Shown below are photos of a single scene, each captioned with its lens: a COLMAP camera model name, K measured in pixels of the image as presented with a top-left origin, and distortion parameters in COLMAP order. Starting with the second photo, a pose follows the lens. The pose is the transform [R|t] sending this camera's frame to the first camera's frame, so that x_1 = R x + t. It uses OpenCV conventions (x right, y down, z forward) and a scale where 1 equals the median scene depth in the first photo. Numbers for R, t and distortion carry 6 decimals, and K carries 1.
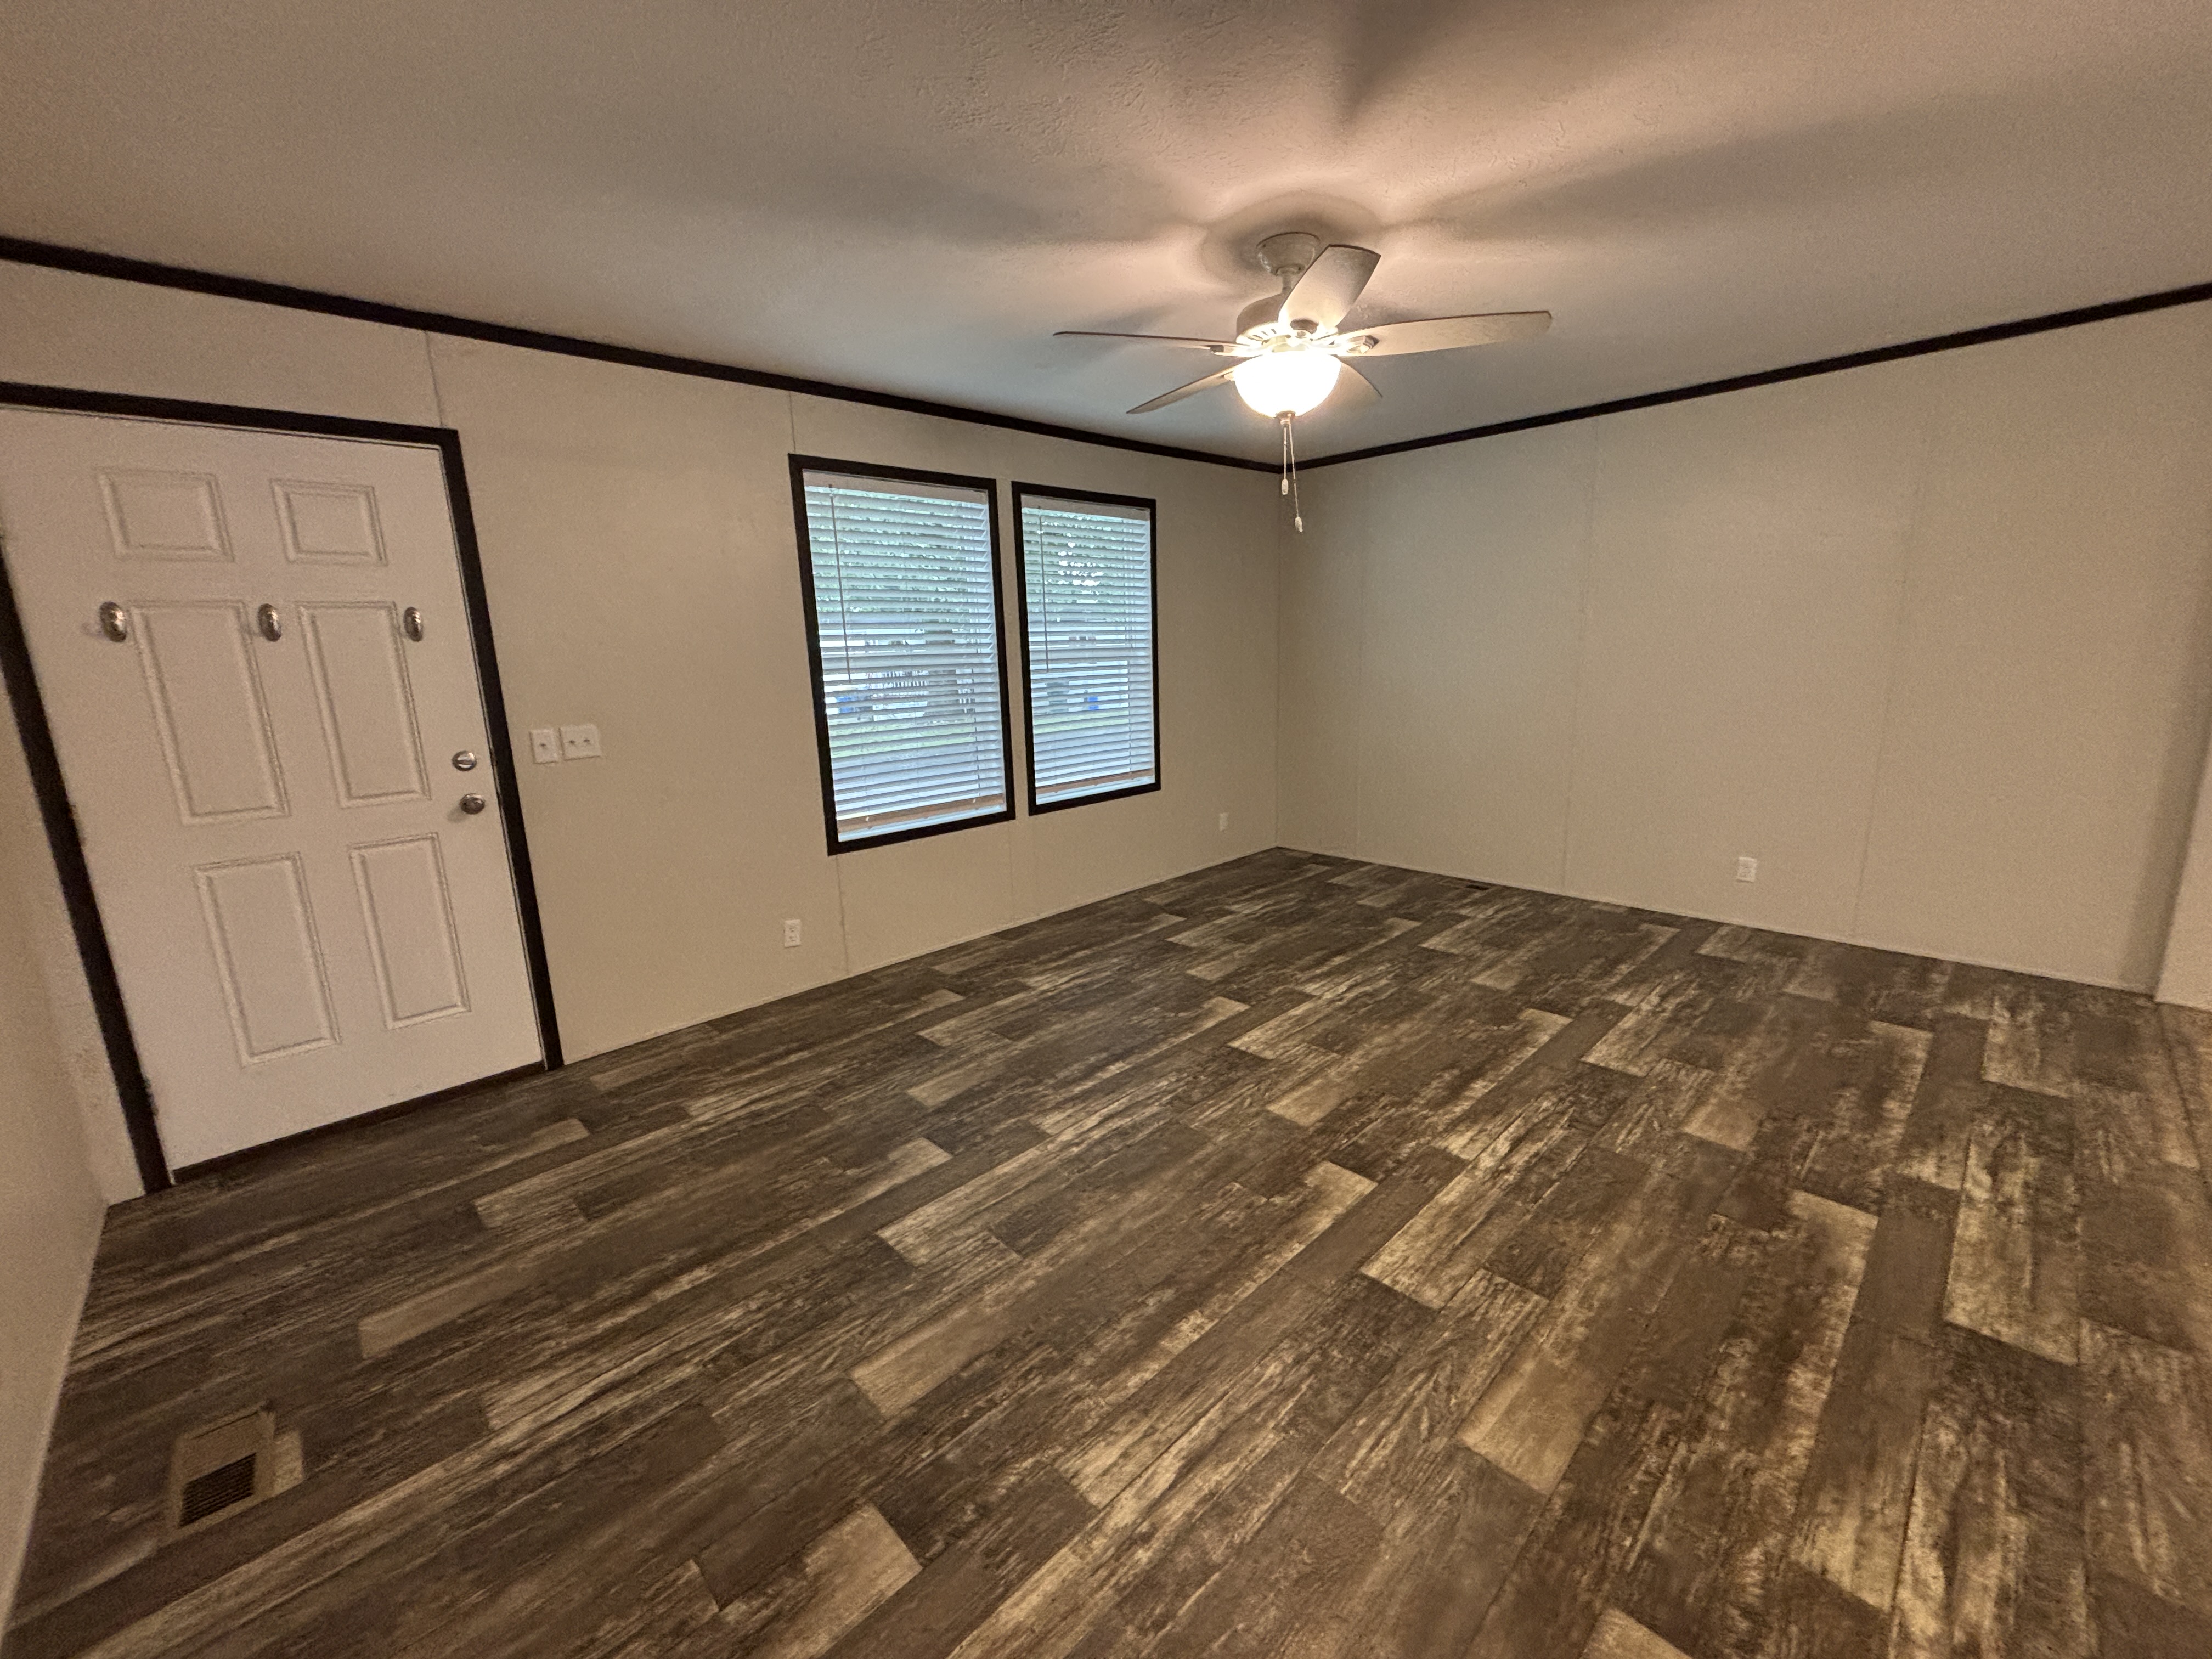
lens RADIAL K [[885.8, 0, 1085.6], [0, 885.8, 820.4], [0, 0, 1]] dist [-0.004947, -0.000140]
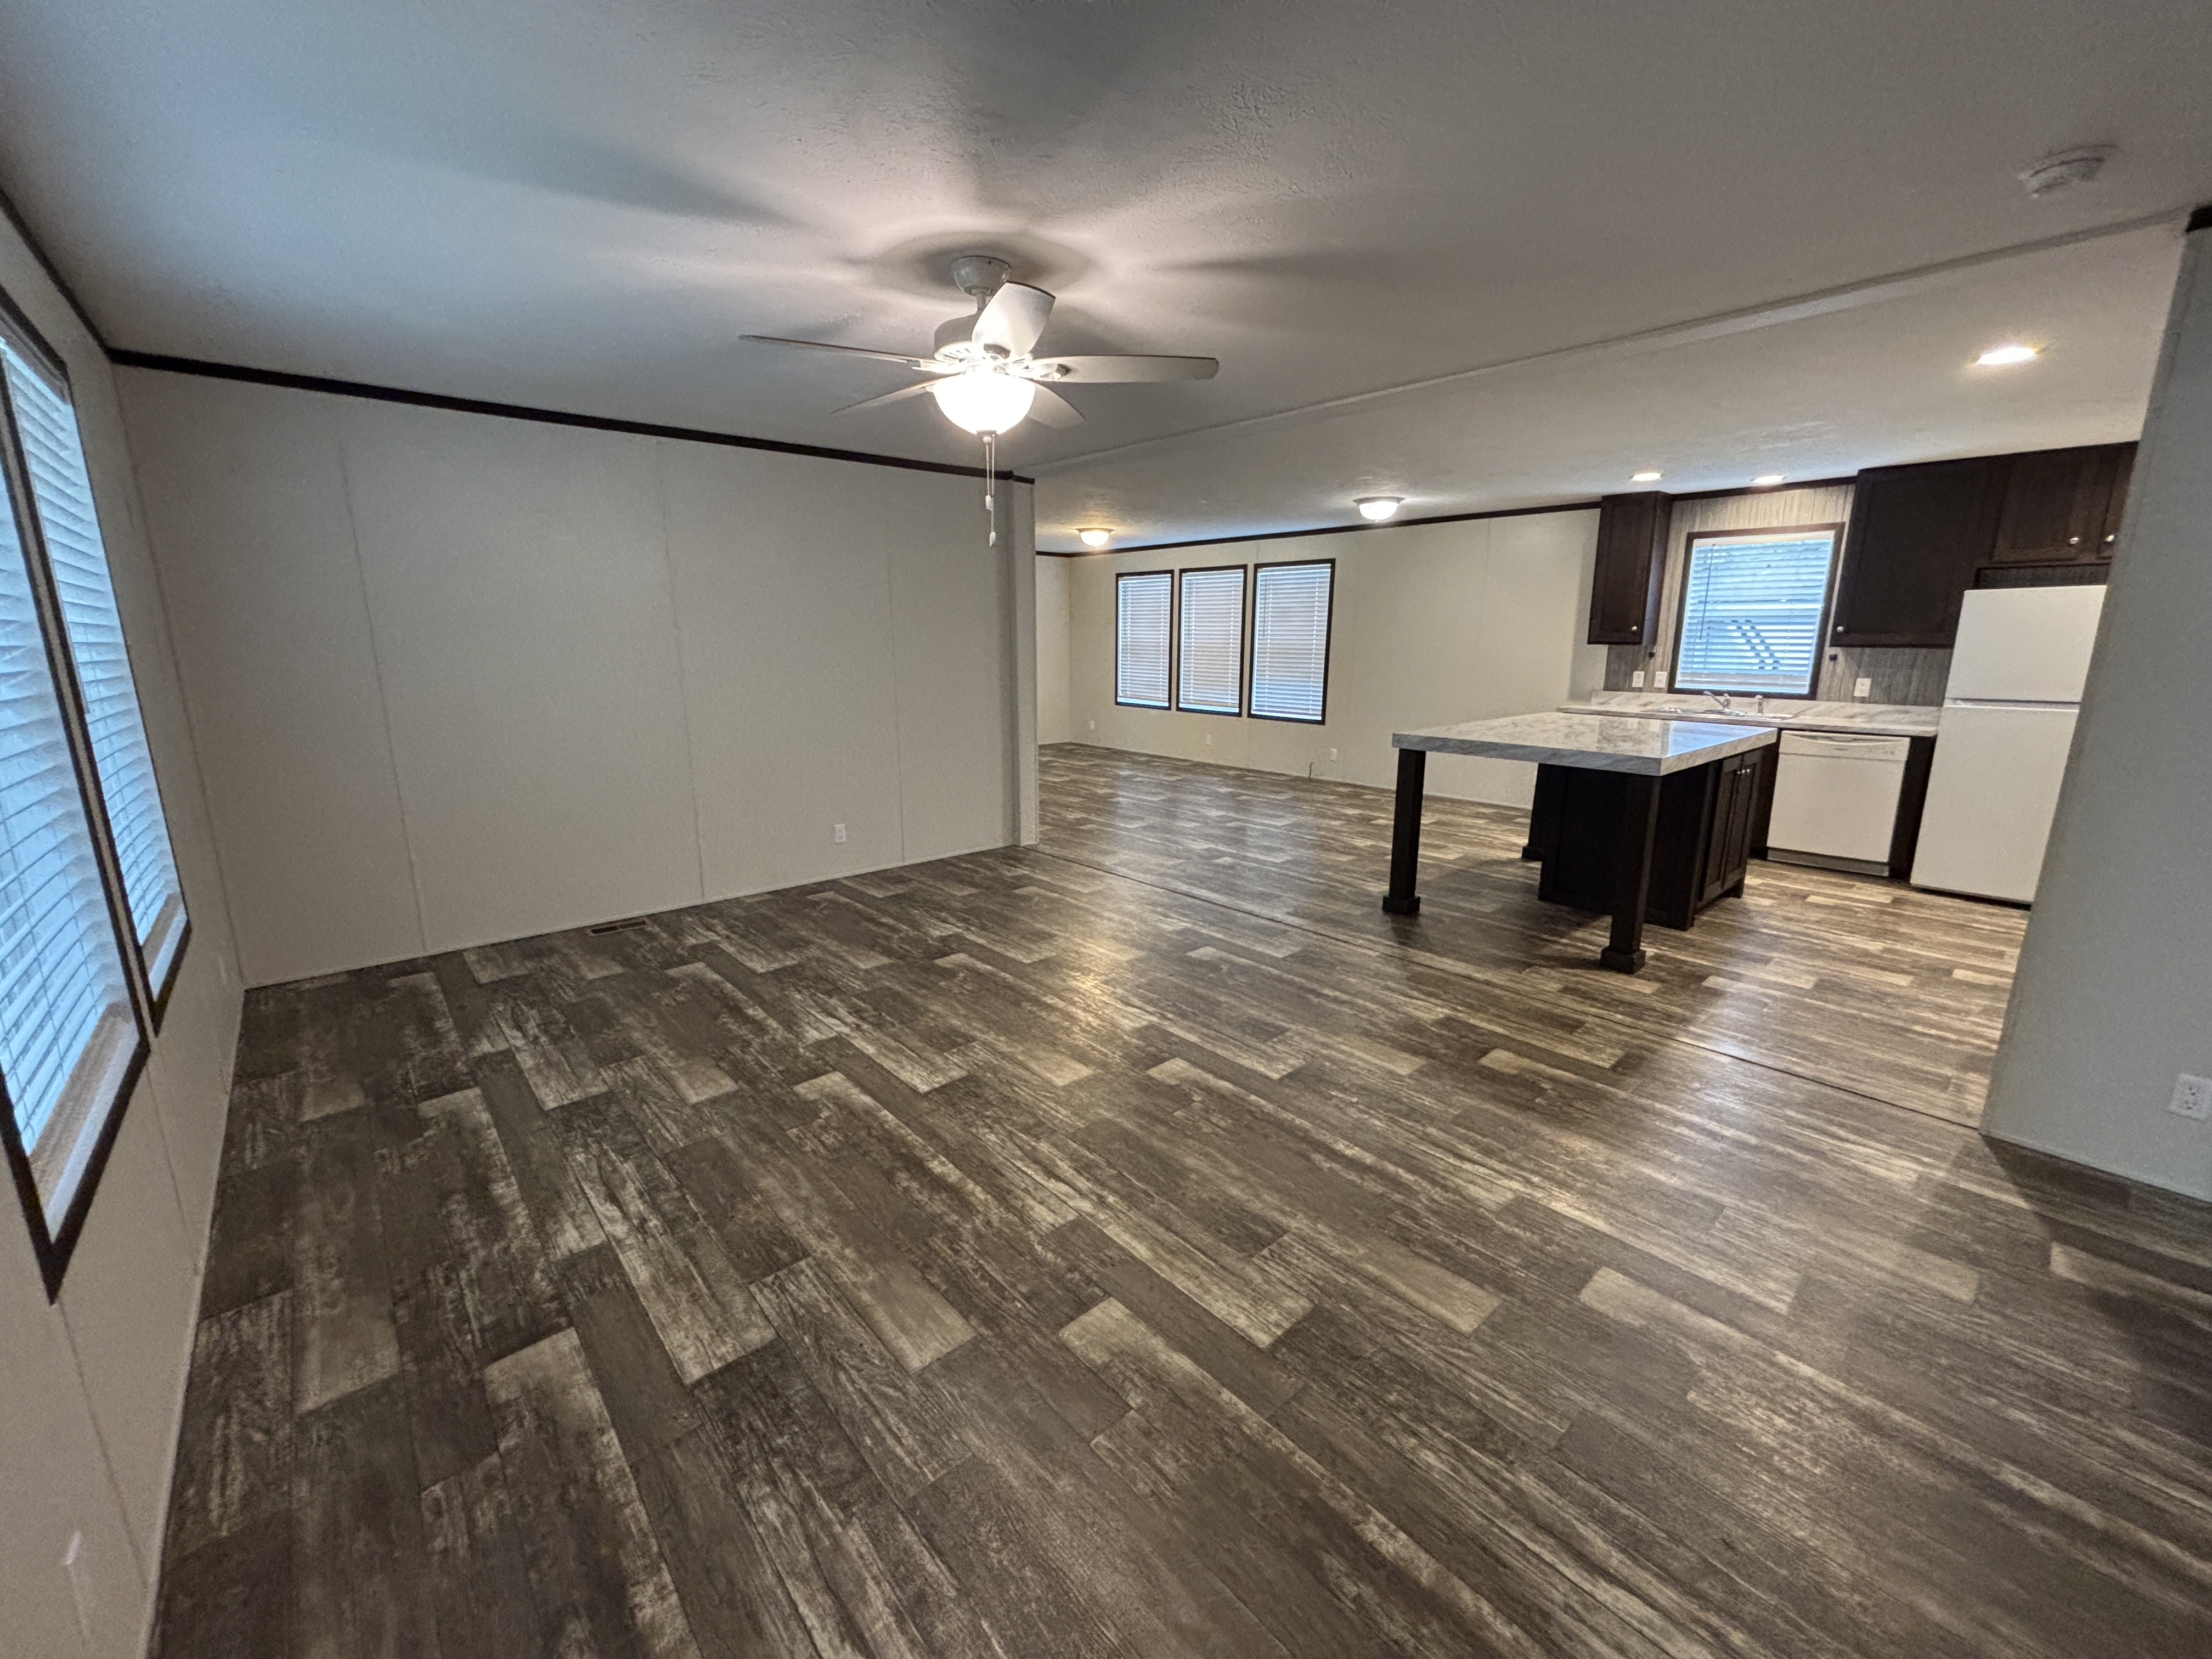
lens RADIAL K [[896.1, 0, 1106.0], [0, 896.1, 829.5], [0, 0, 1]] dist [-0.002503, 0.000607]
pose [[0.024851, -0.182030, 0.982979, -0.521557], [0.196690, 0.964953, 0.173720, -0.099890], [-0.980151, 0.189025, 0.059783, 0.529548]]
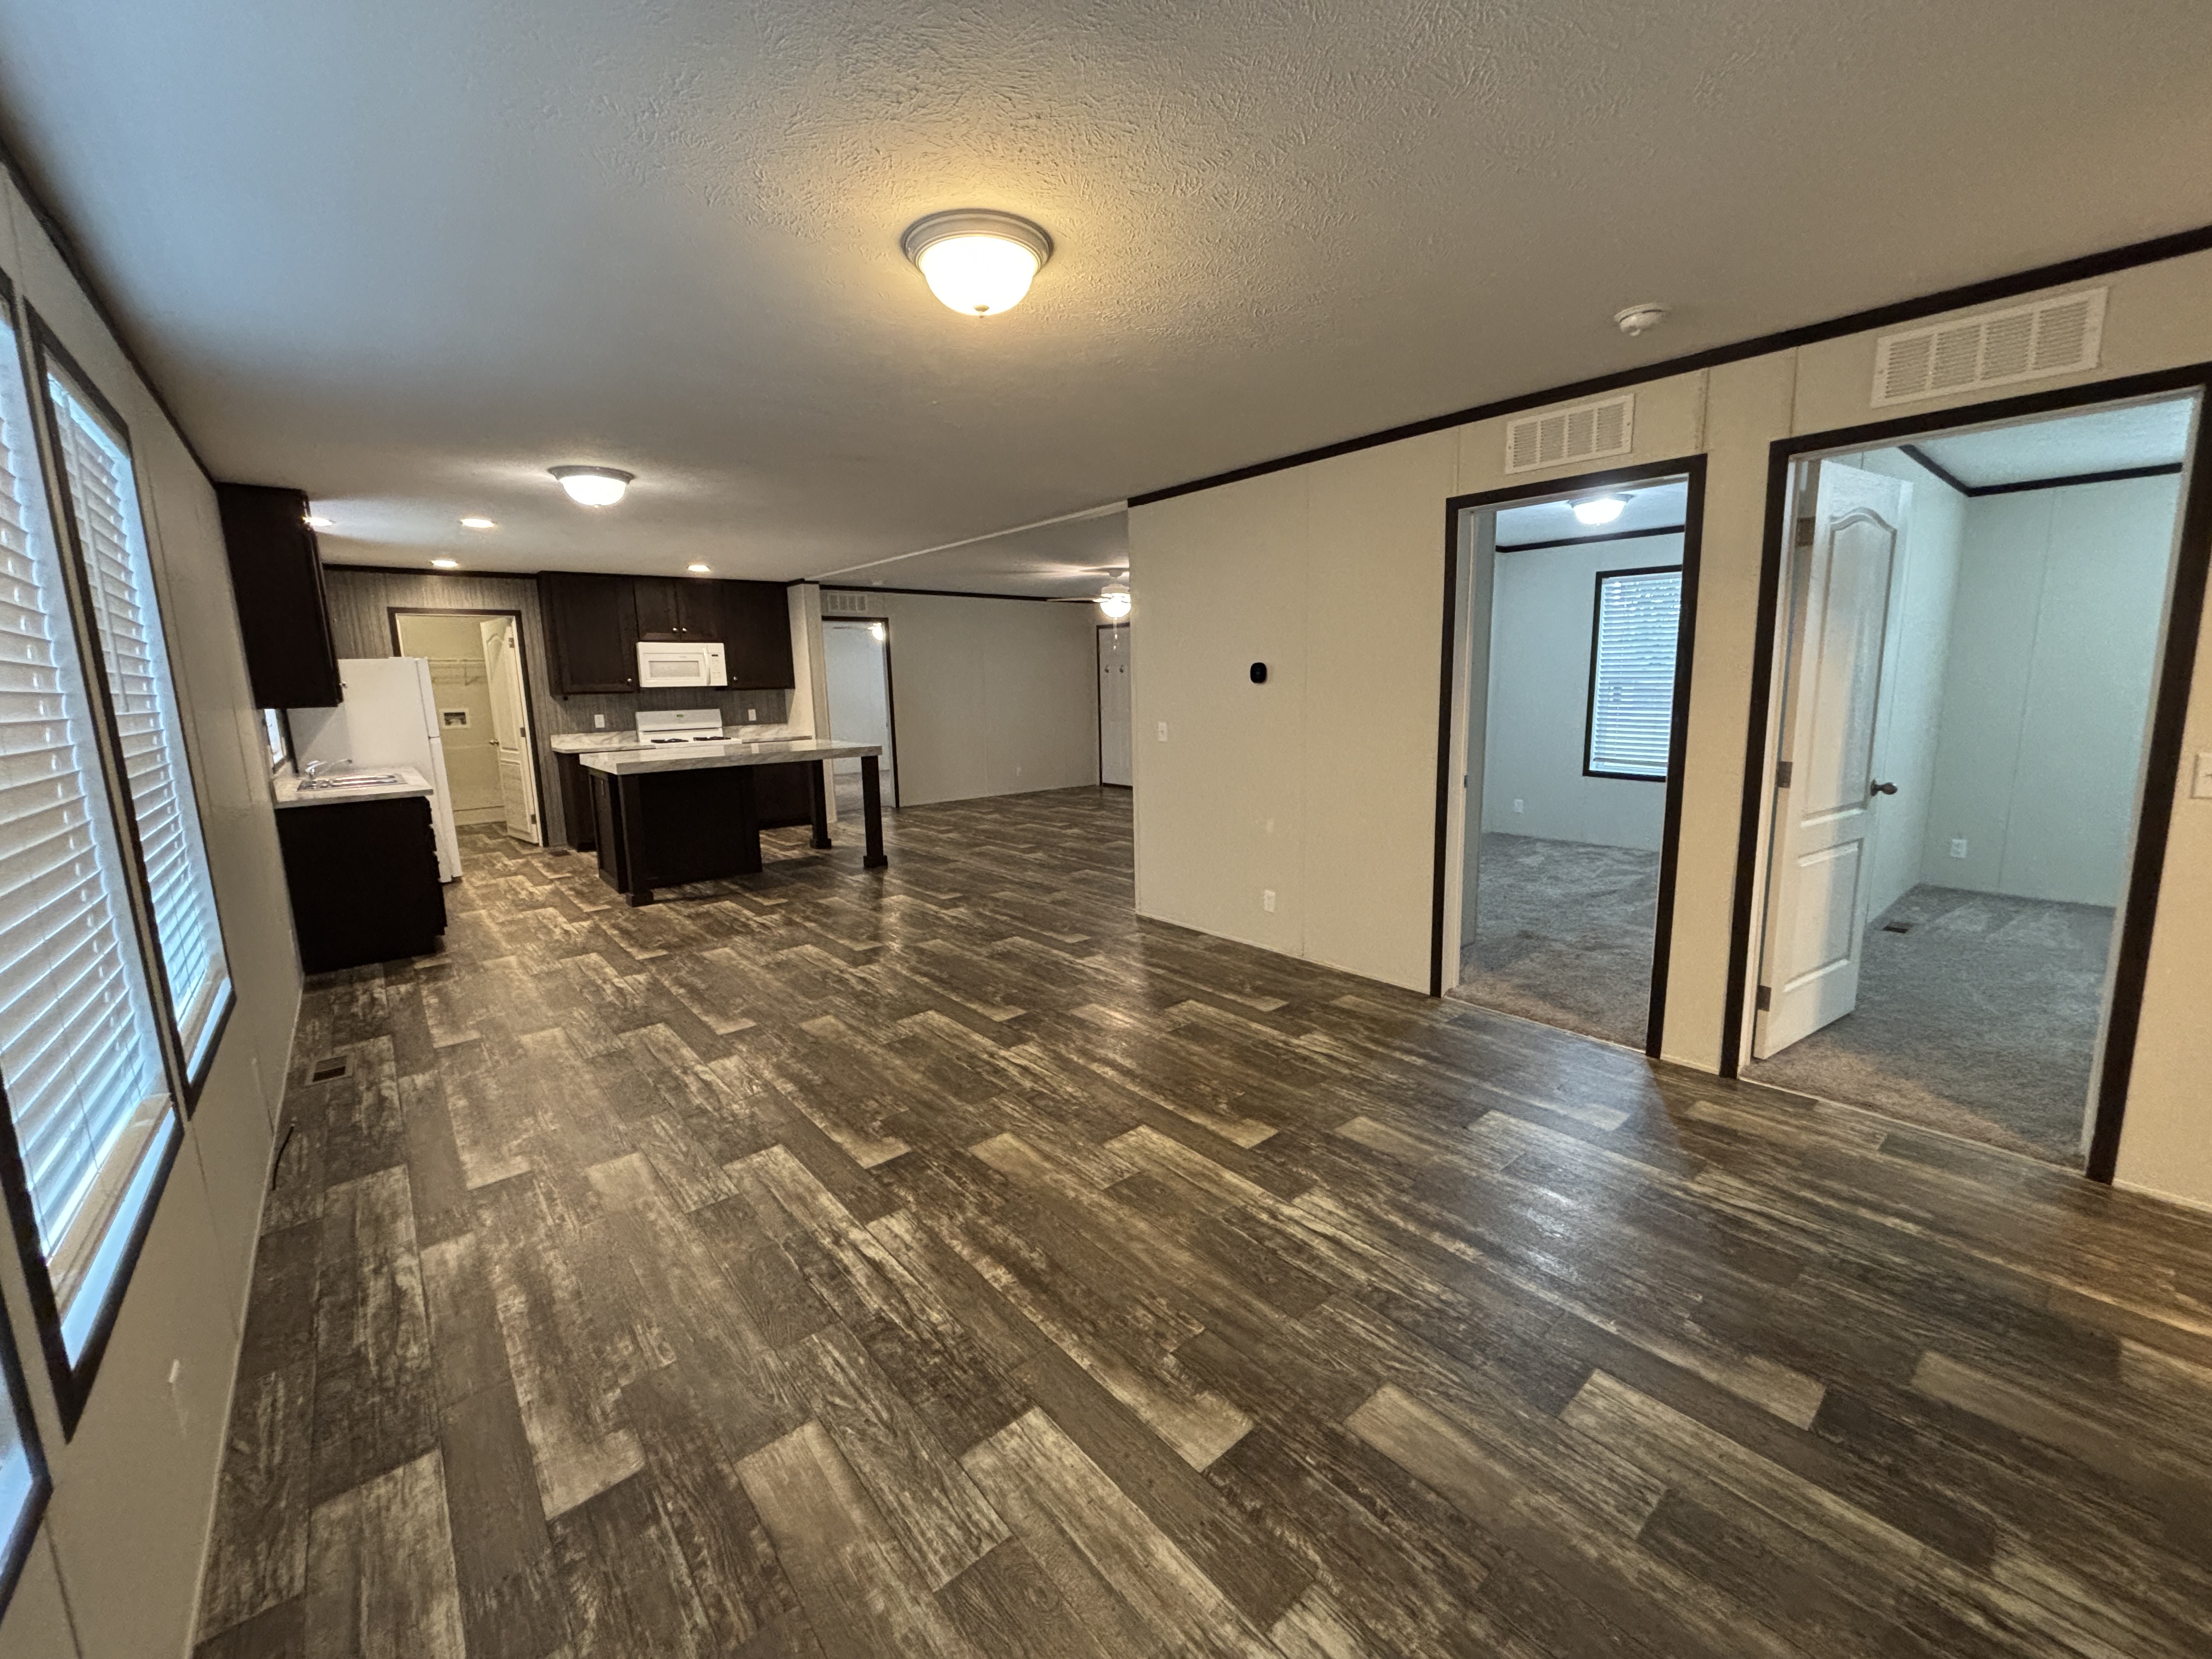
lens RADIAL K [[897.0, 0, 1098.9], [0, 897.0, 799.4], [0, 0, 1]] dist [-0.001607, -0.000168]
pose [[-0.055194, 0.170101, -0.983880, 1.280064], [-0.173019, 0.968846, 0.177208, -0.285162], [0.983371, 0.180010, -0.024043, 1.158311]]
